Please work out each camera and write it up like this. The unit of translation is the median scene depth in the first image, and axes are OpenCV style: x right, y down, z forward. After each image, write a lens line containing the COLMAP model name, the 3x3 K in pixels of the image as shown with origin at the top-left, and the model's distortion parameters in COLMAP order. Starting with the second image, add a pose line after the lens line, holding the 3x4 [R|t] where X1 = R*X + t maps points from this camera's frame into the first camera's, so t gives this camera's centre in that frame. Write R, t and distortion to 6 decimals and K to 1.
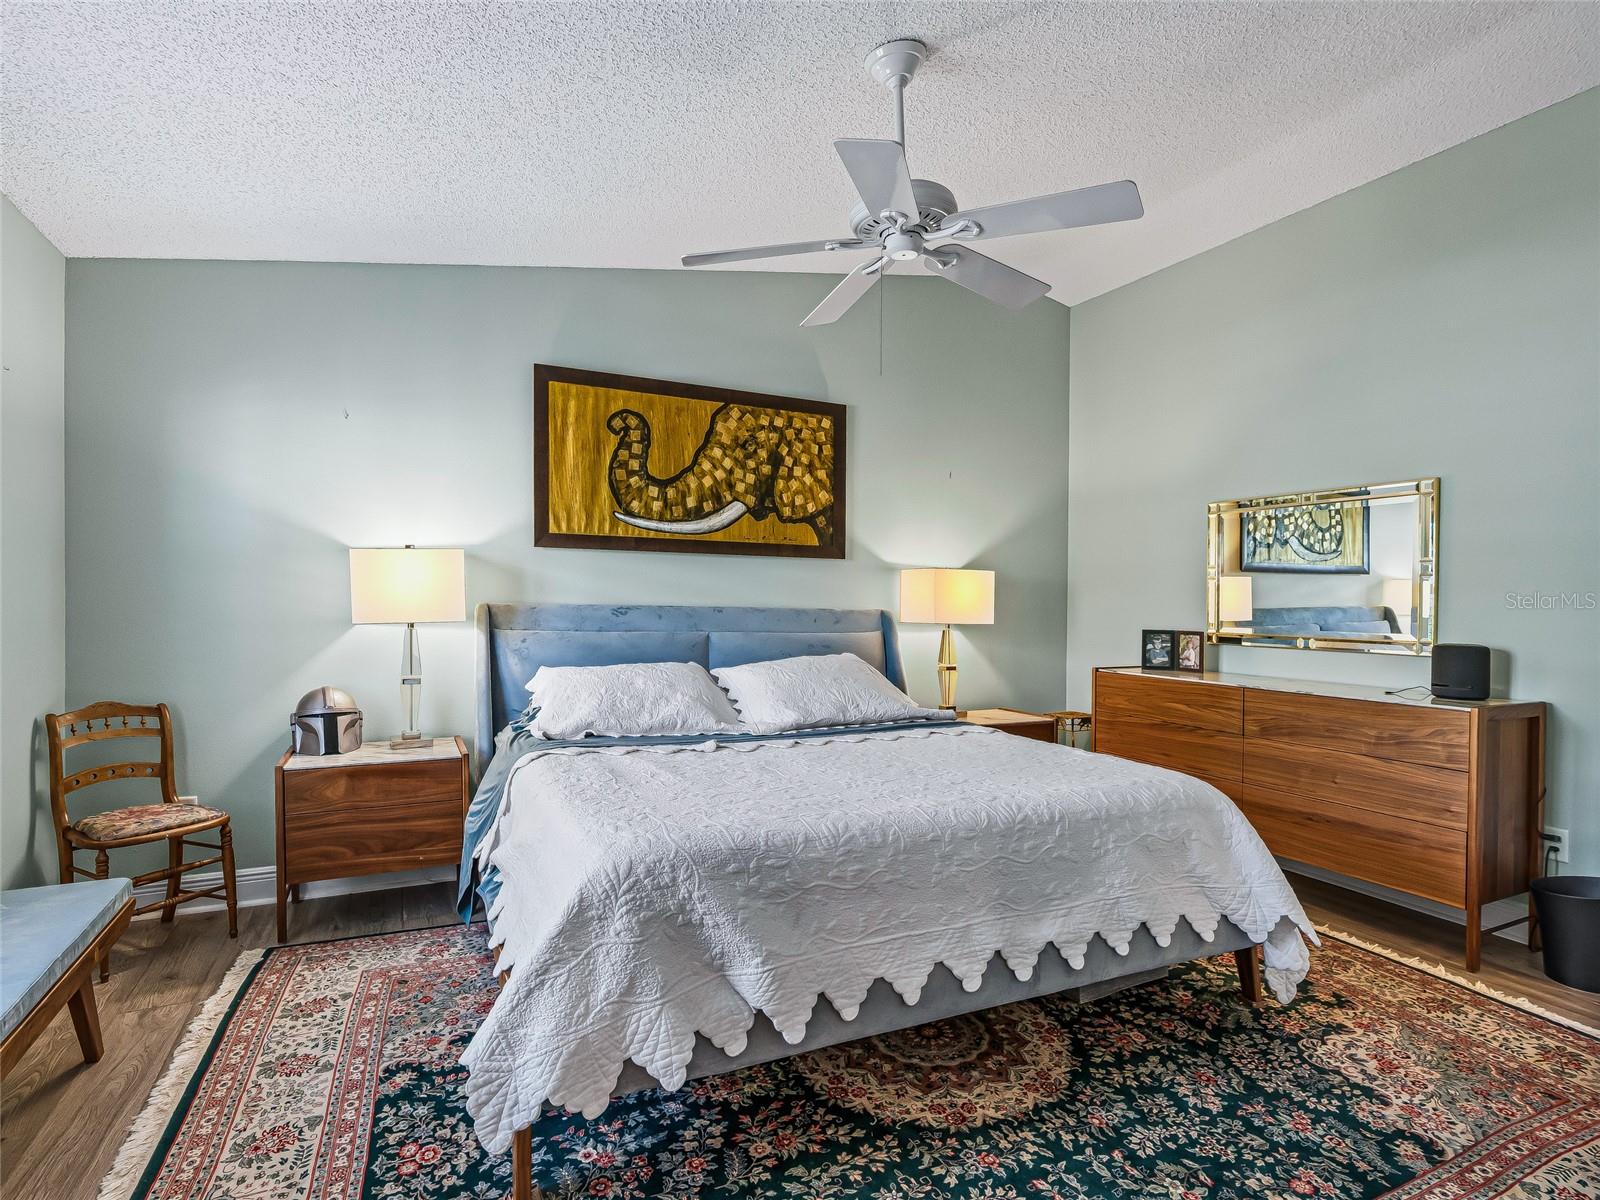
lens RADIAL K [[833.1, 0, 783.3], [0, 833.1, 610.9], [0, 0, 1]] dist [-0.013990, 0.002872]
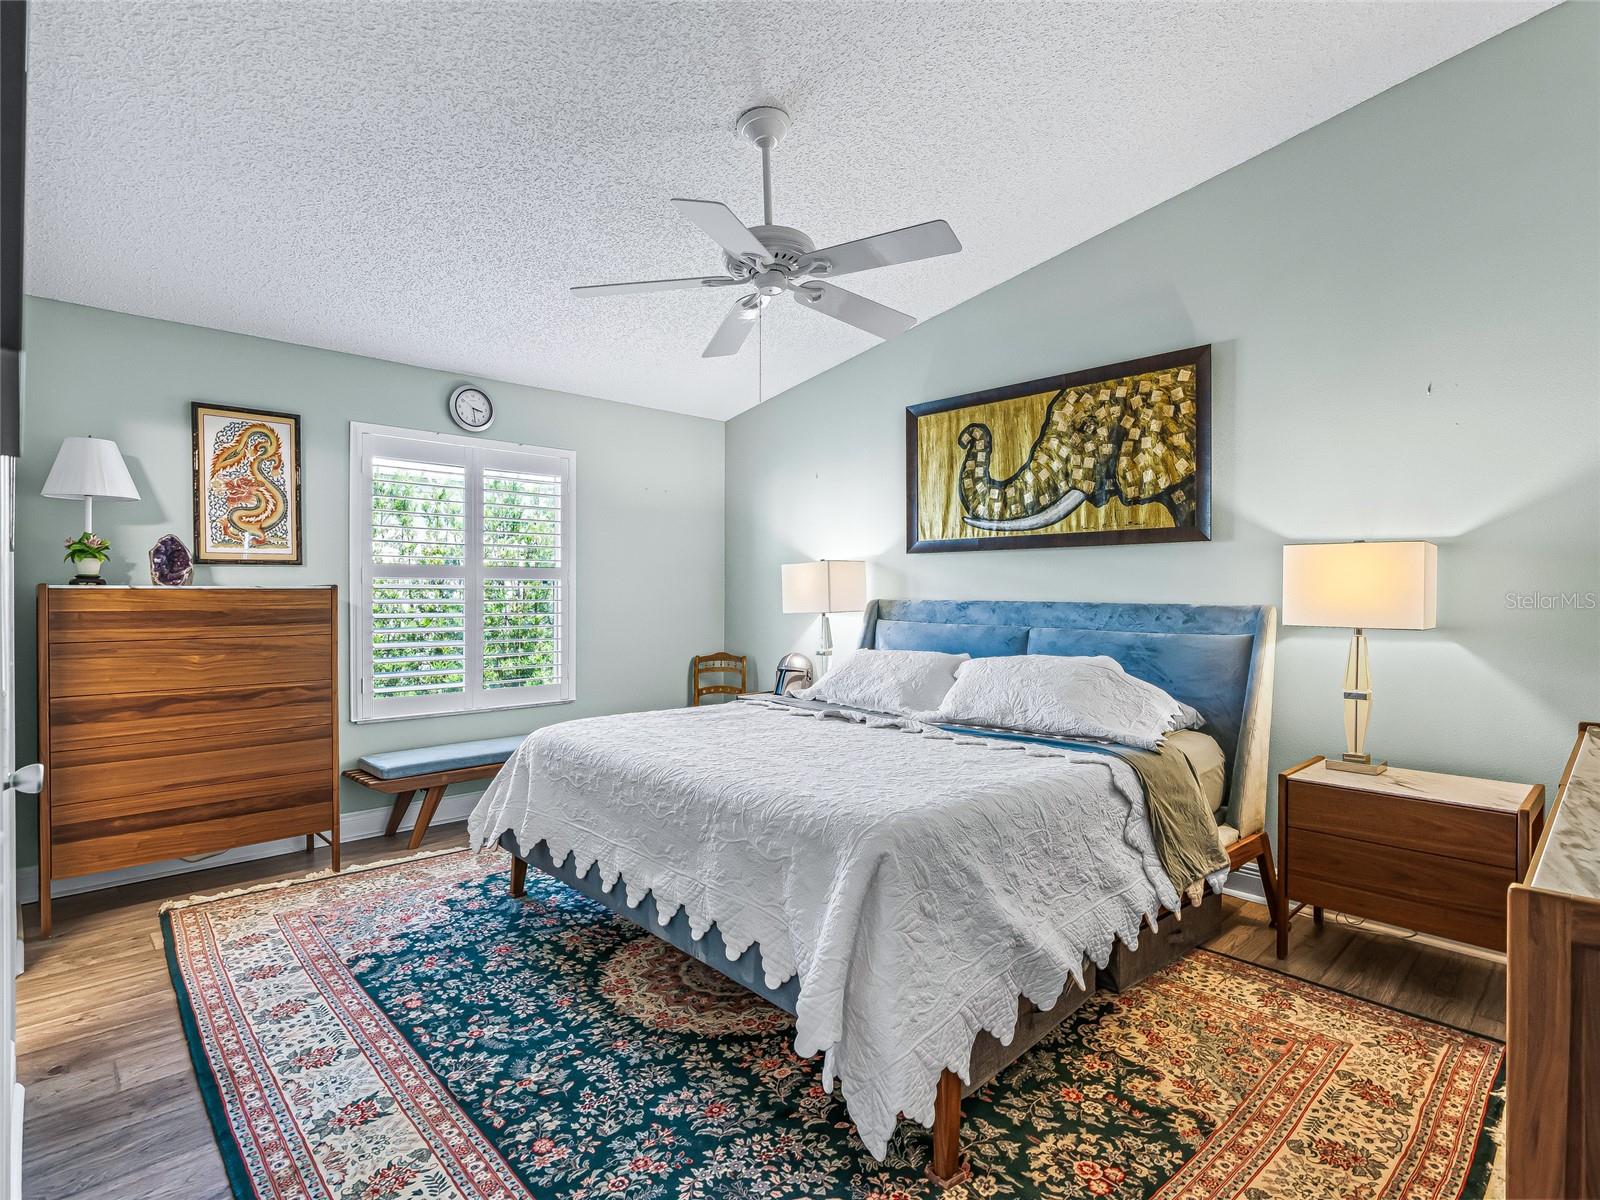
lens RADIAL K [[833.1, 0, 798.1], [0, 833.1, 595.6], [0, 0, 1]] dist [-0.013990, 0.002872]
pose [[0.293399, -0.008719, -0.955950, 0.787209], [-0.003603, 0.999941, -0.010227, -0.001256], [0.955983, 0.006445, 0.293350, 0.447573]]
